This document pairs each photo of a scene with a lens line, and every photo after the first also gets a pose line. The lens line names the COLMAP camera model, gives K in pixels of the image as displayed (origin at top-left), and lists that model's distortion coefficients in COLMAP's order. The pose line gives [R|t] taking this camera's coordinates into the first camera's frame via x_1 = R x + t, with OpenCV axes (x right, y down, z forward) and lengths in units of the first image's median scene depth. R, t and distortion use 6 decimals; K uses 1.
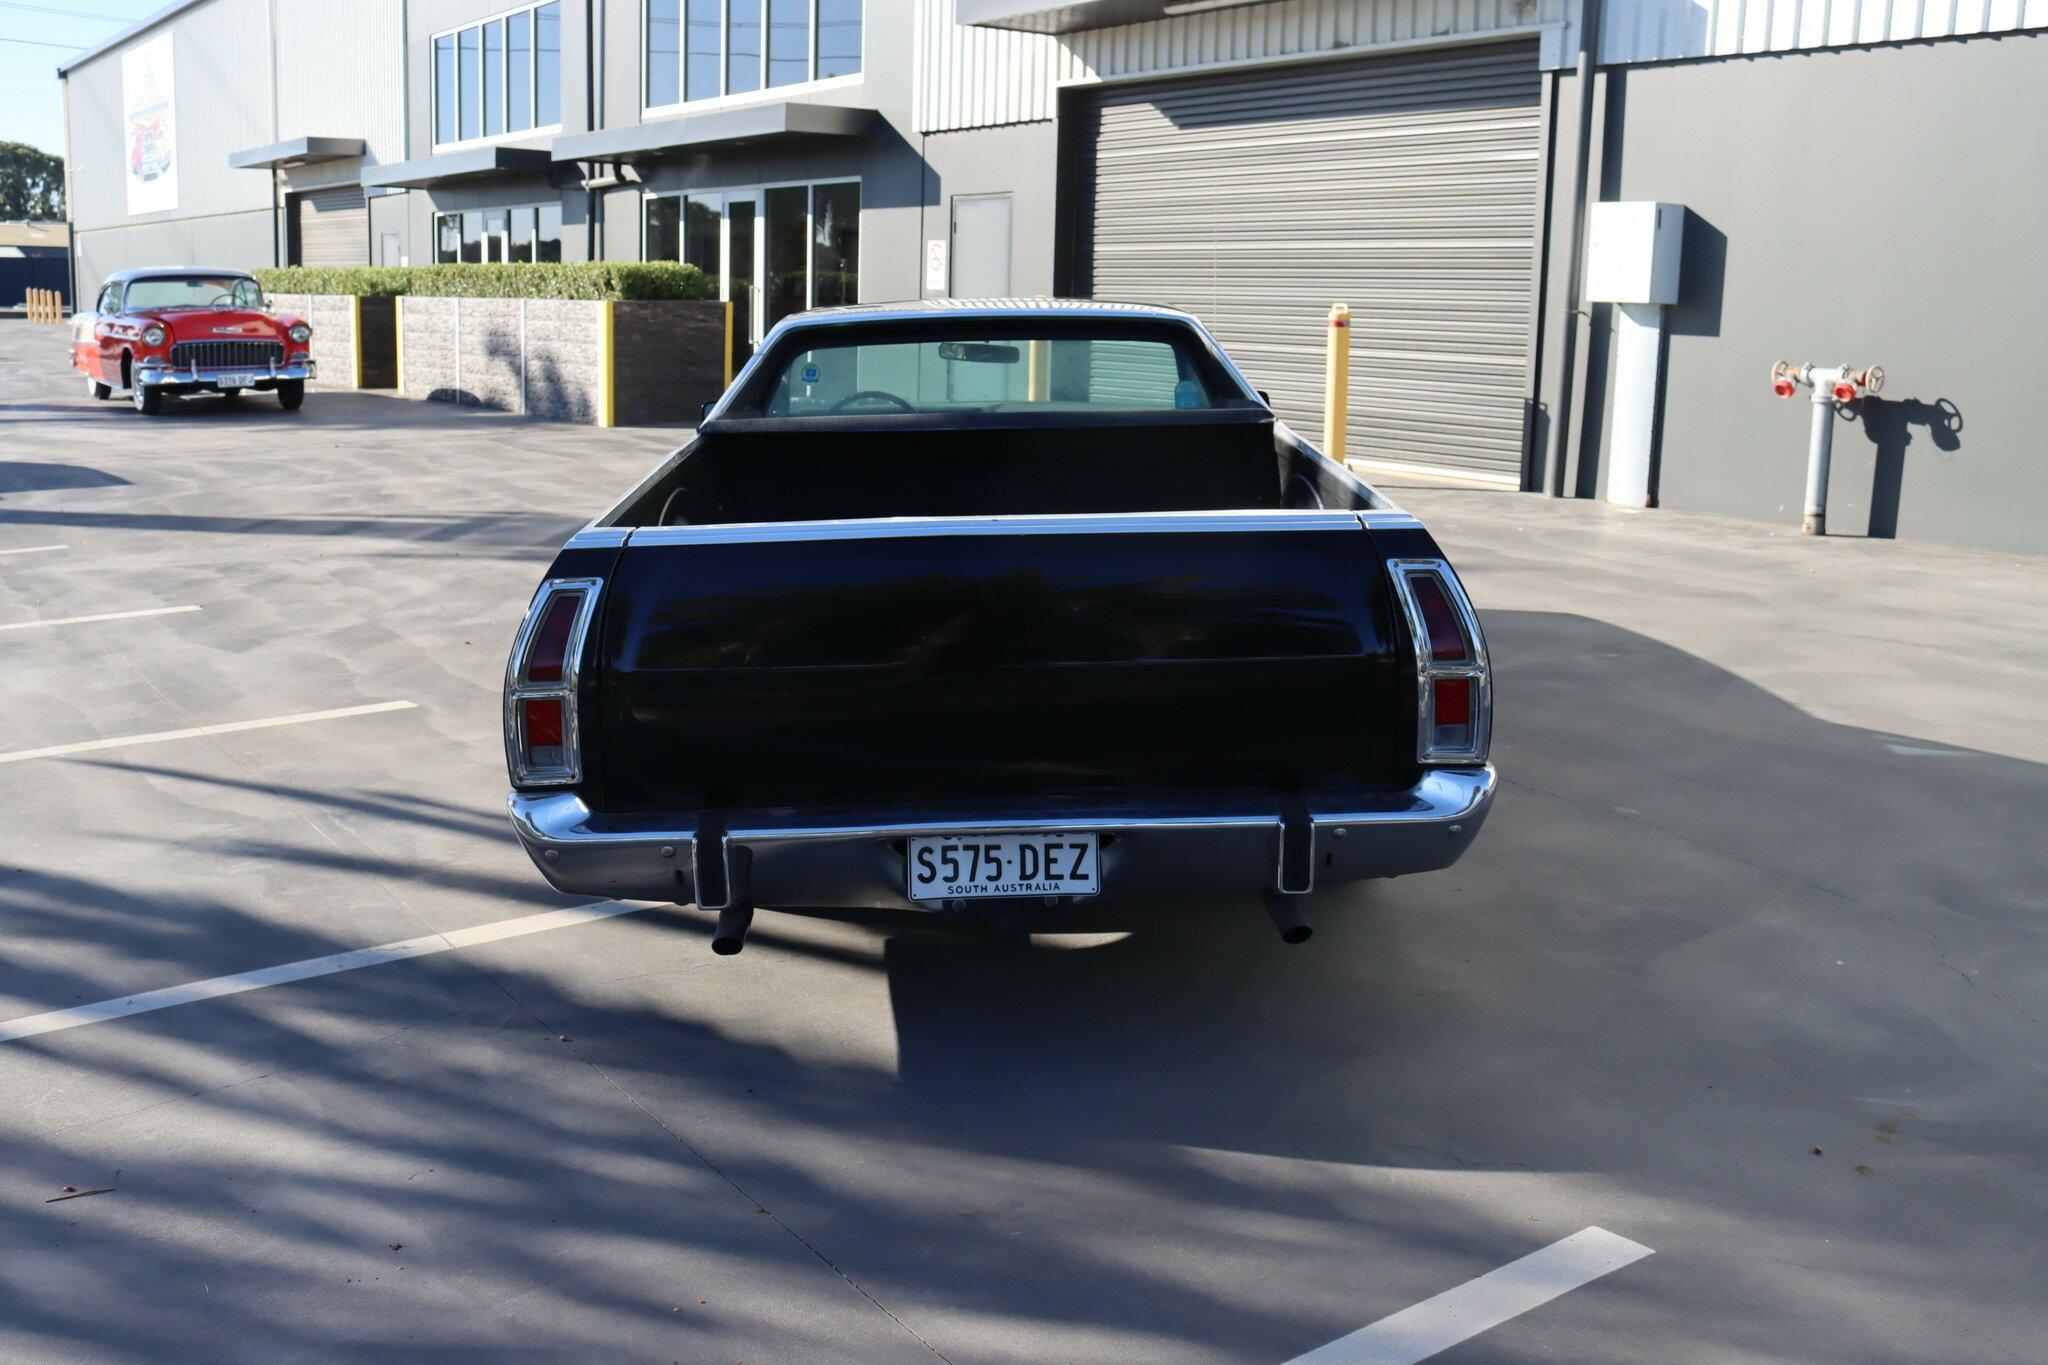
lens RADIAL K [[2005.4, 0, 1024.0], [0, 2005.4, 682.5], [0, 0, 1]] dist [-0.130912, 0.128457]
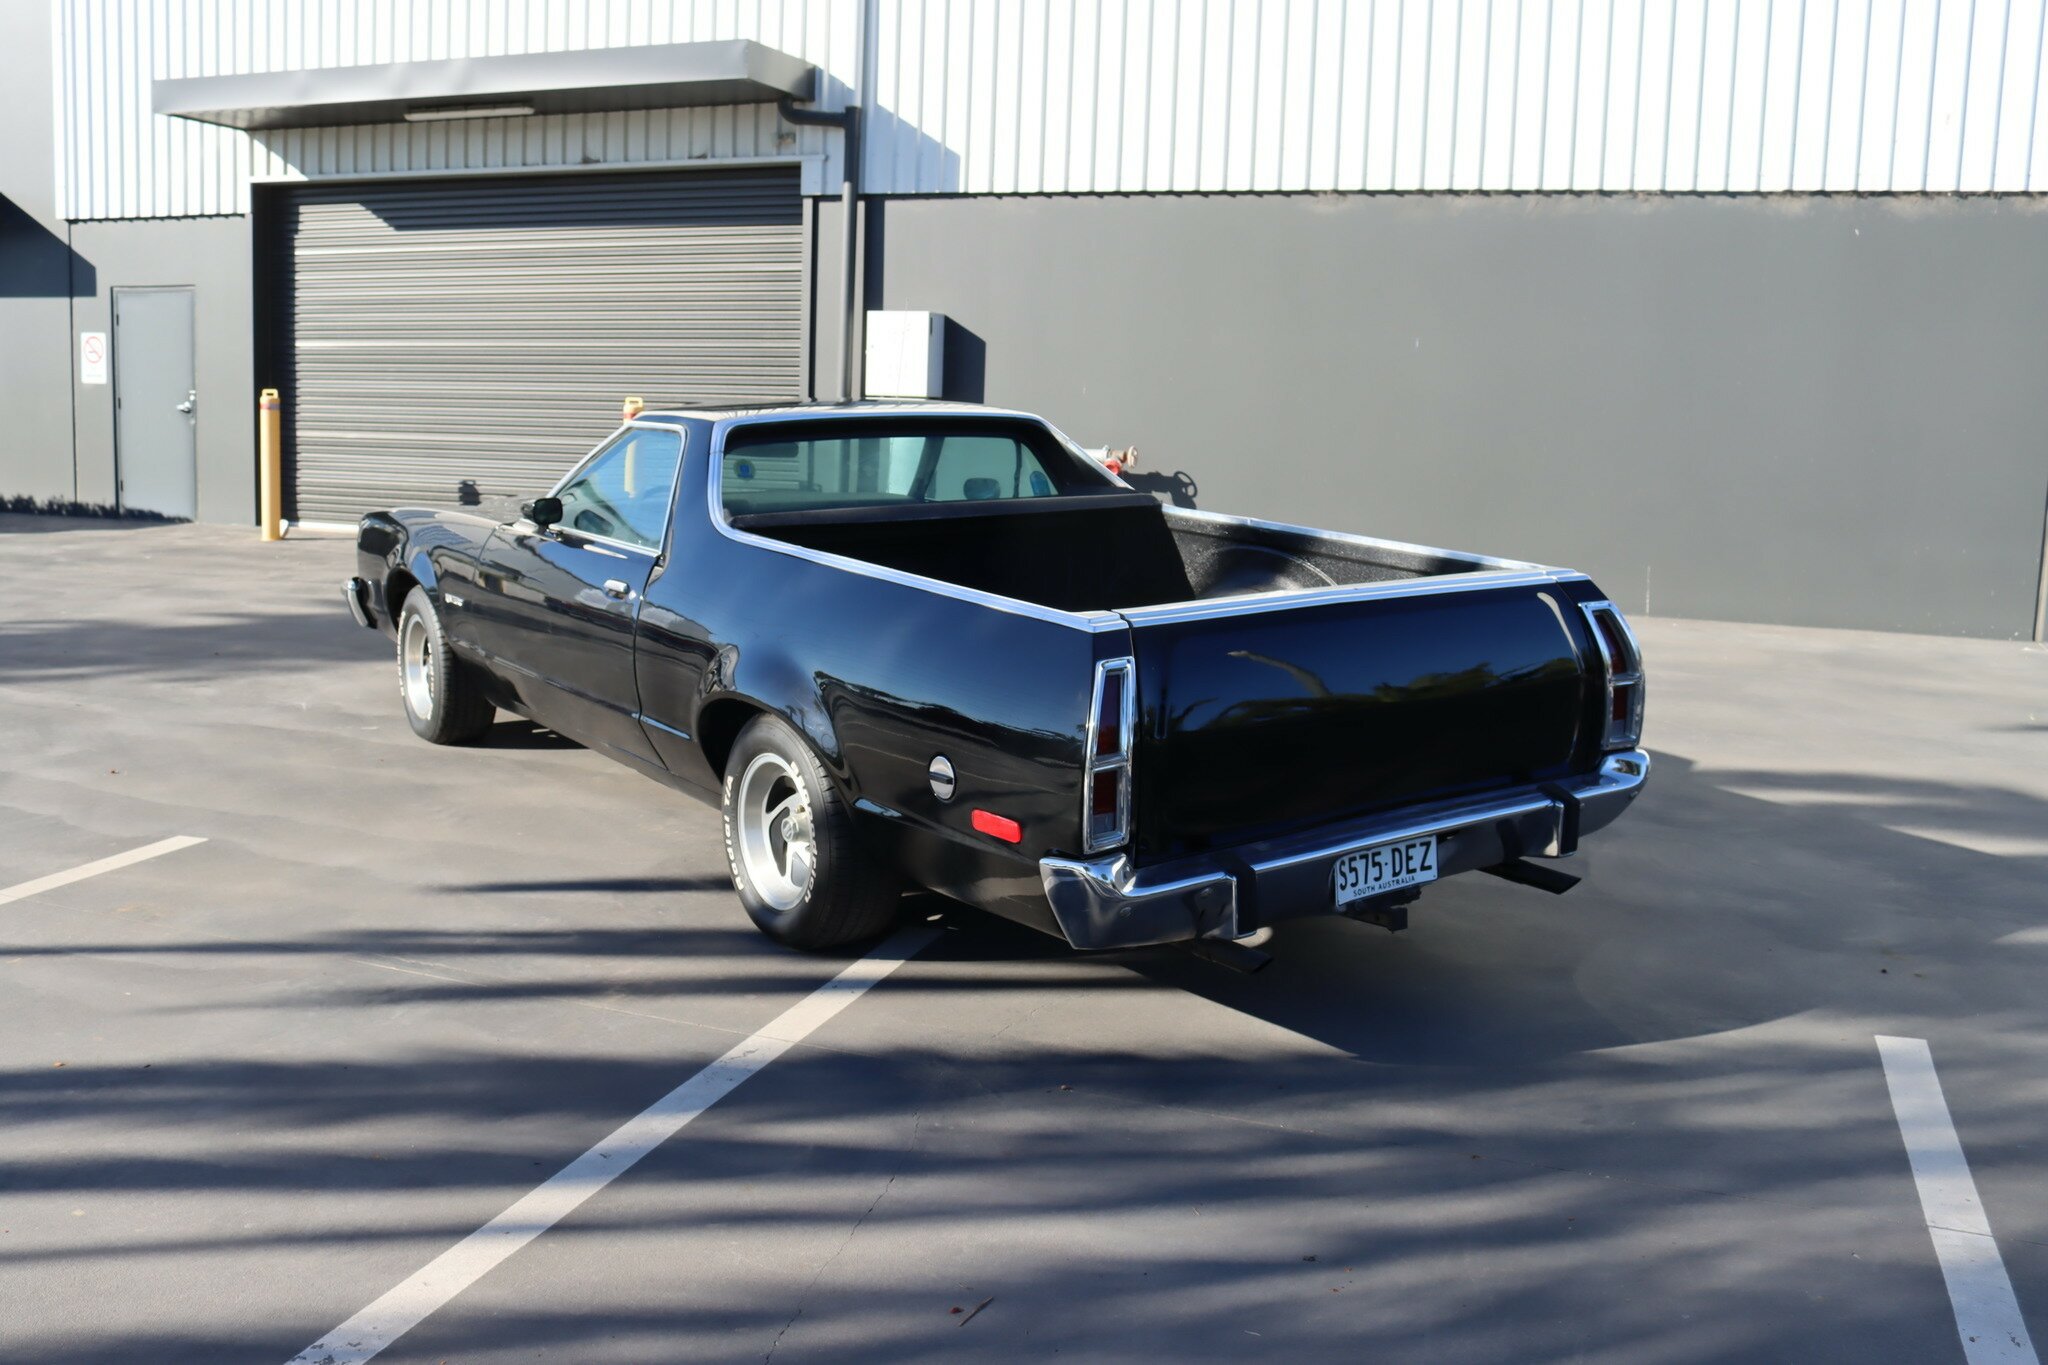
lens RADIAL K [[1864.9, 0, 1027.6], [0, 1864.9, 662.8], [0, 0, 1]] dist [-0.138856, 0.115412]
pose [[0.823991, -0.071524, 0.562070, -0.257332], [0.095652, 0.995322, -0.013569, -0.012291], [-0.558471, 0.064944, 0.826978, 0.054063]]
